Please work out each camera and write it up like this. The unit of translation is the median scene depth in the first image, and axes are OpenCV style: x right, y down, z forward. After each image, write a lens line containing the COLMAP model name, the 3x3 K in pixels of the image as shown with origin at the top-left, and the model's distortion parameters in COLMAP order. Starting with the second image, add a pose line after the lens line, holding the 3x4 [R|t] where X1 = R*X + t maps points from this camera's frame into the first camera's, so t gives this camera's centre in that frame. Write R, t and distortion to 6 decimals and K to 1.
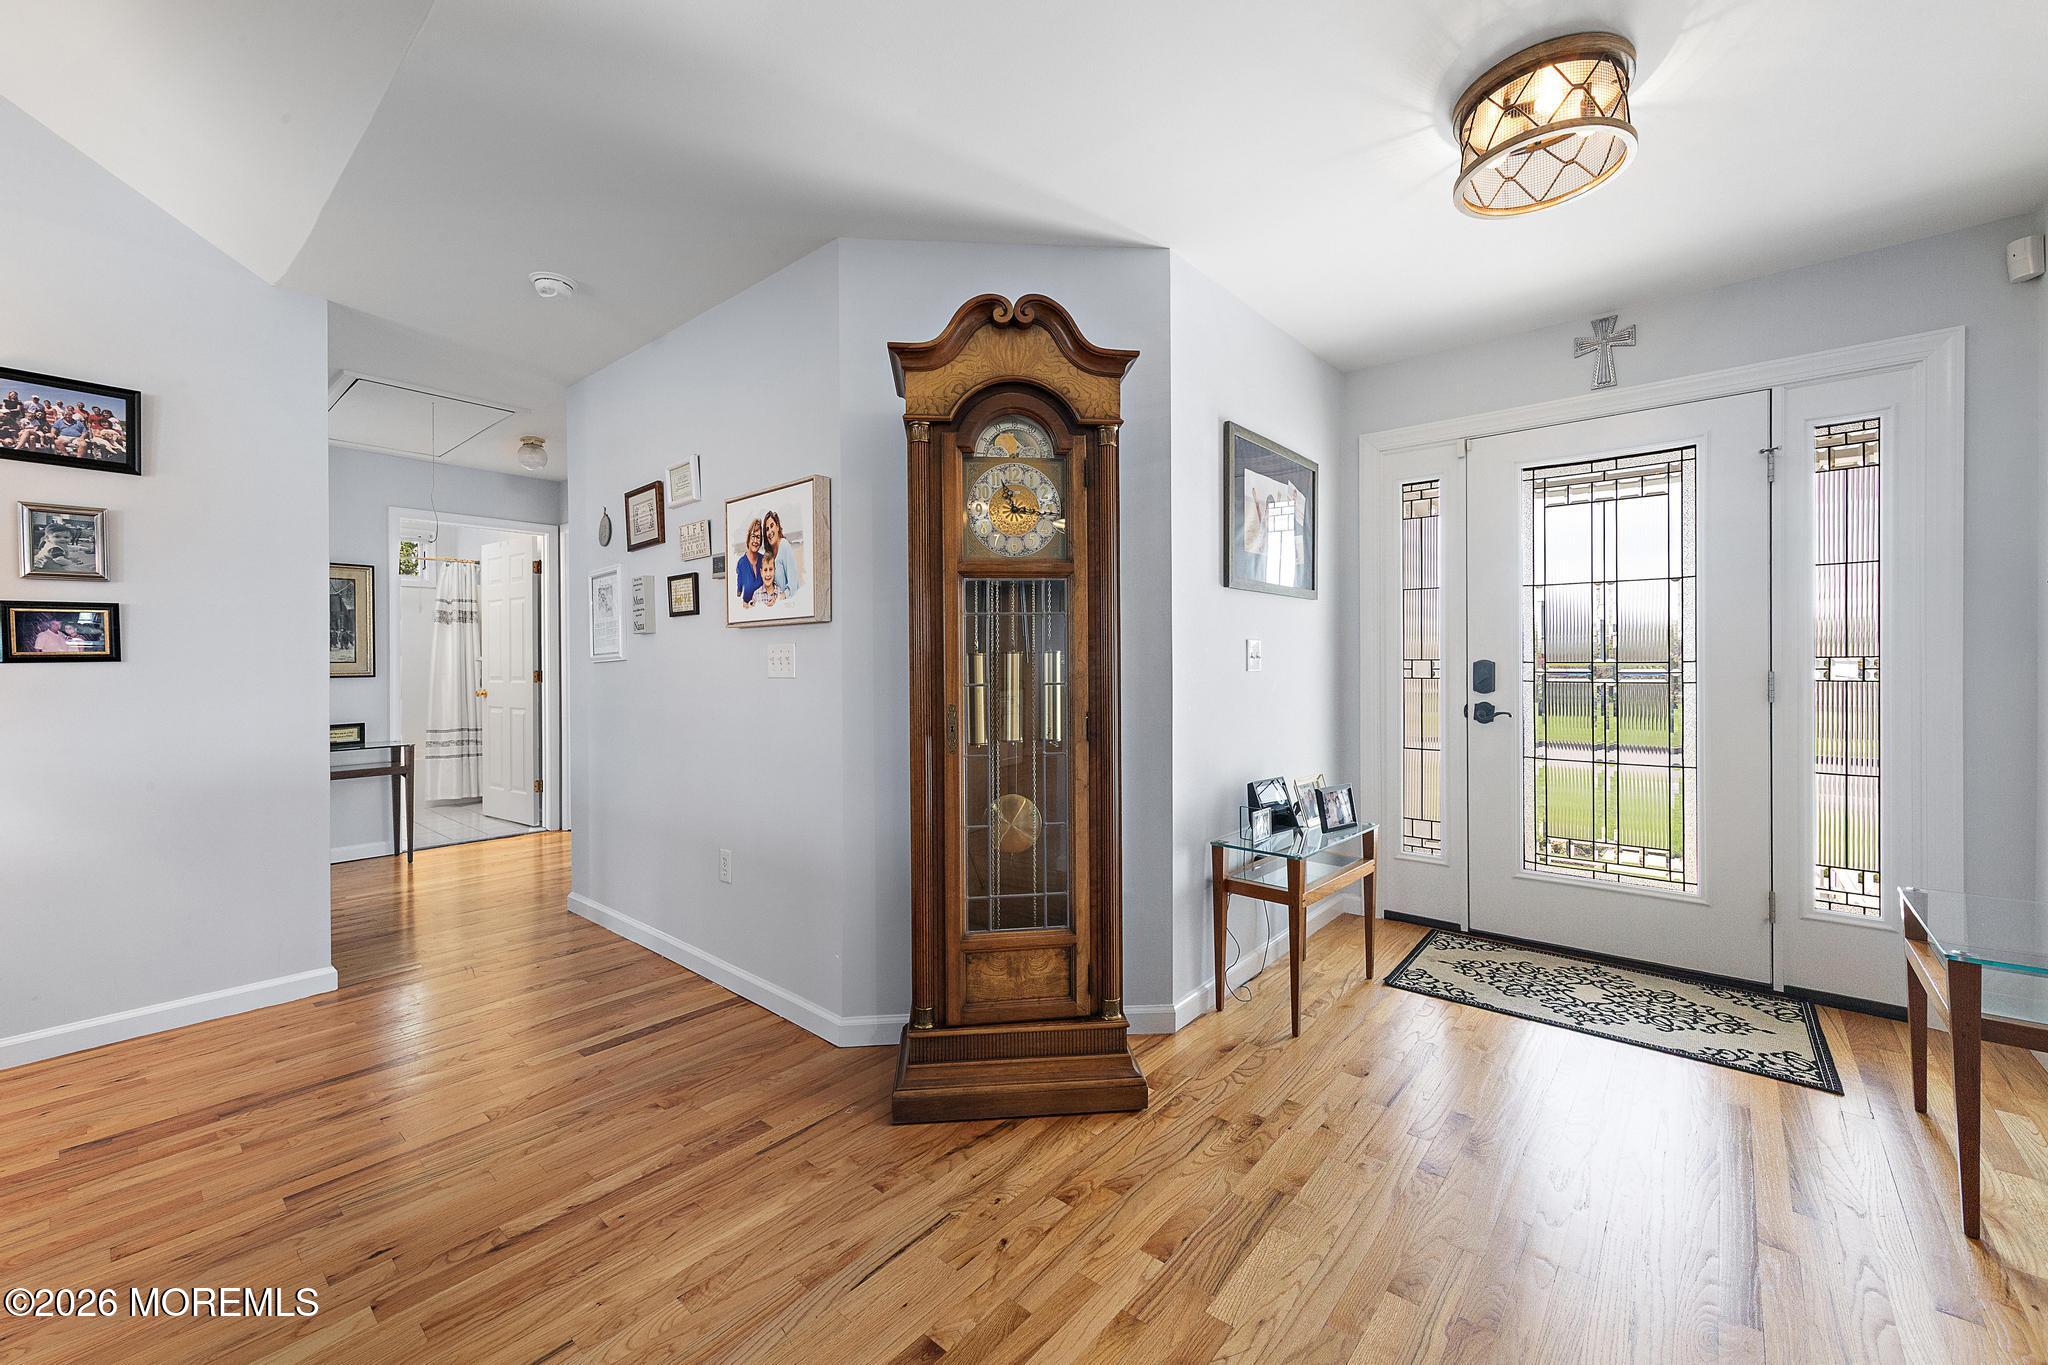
lens RADIAL K [[806.9, 0, 1023.0], [0, 806.9, 669.7], [0, 0, 1]] dist [0.005241, 0.000192]
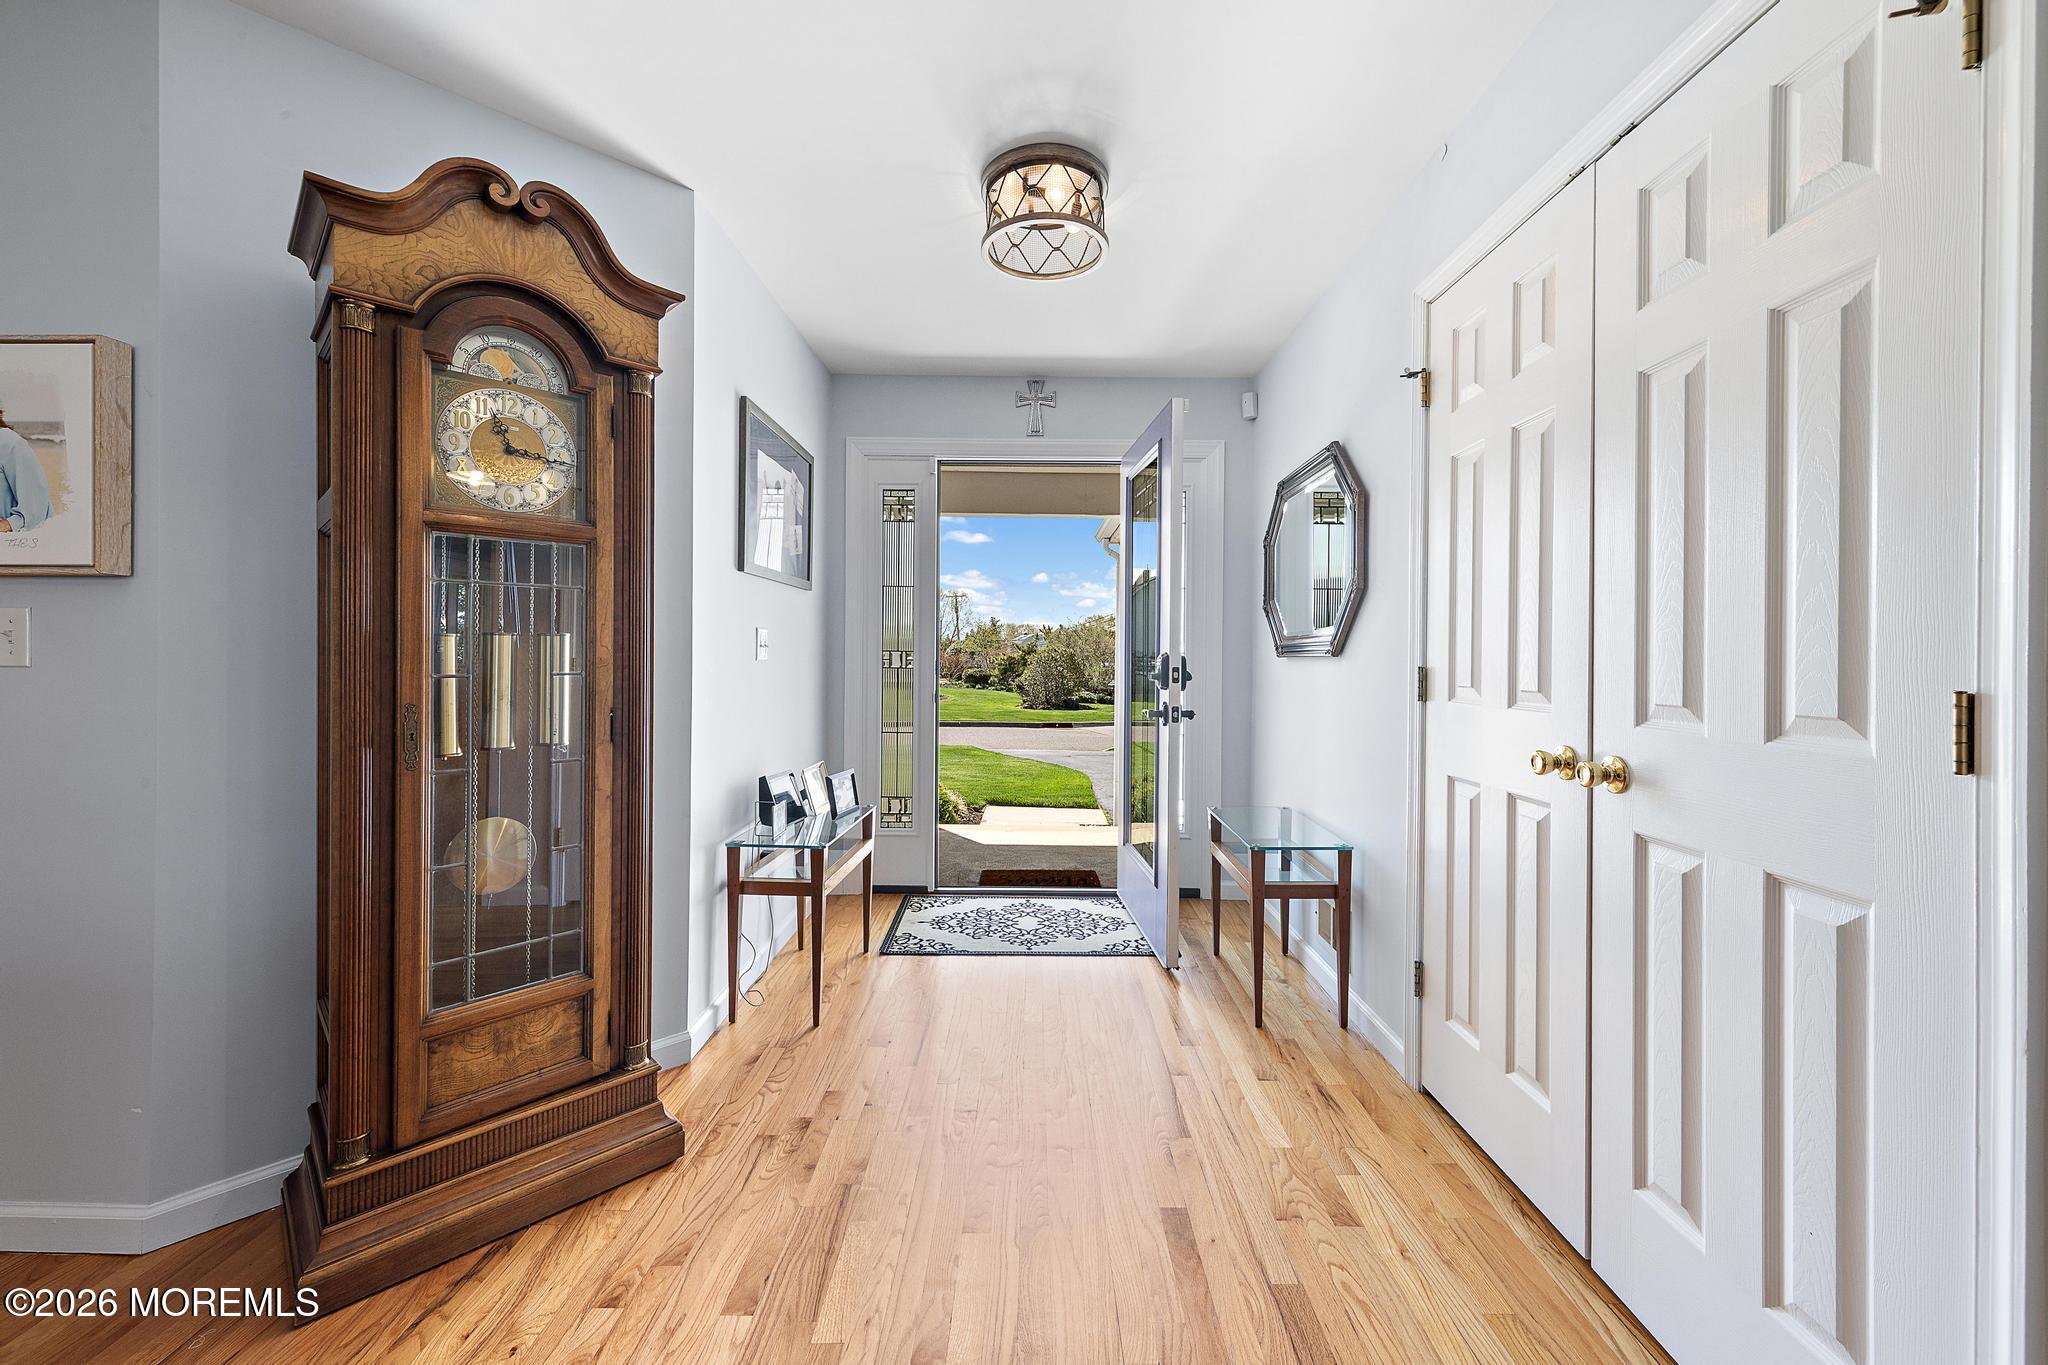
lens RADIAL K [[804.5, 0, 1026.6], [0, 804.5, 657.9], [0, 0, 1]] dist [0.001965, 0.000117]
pose [[0.760971, 0.008623, 0.648729, -0.133534], [-0.006990, 0.999963, -0.005092, 0.002074], [-0.648749, -0.000659, 0.761002, 0.087484]]
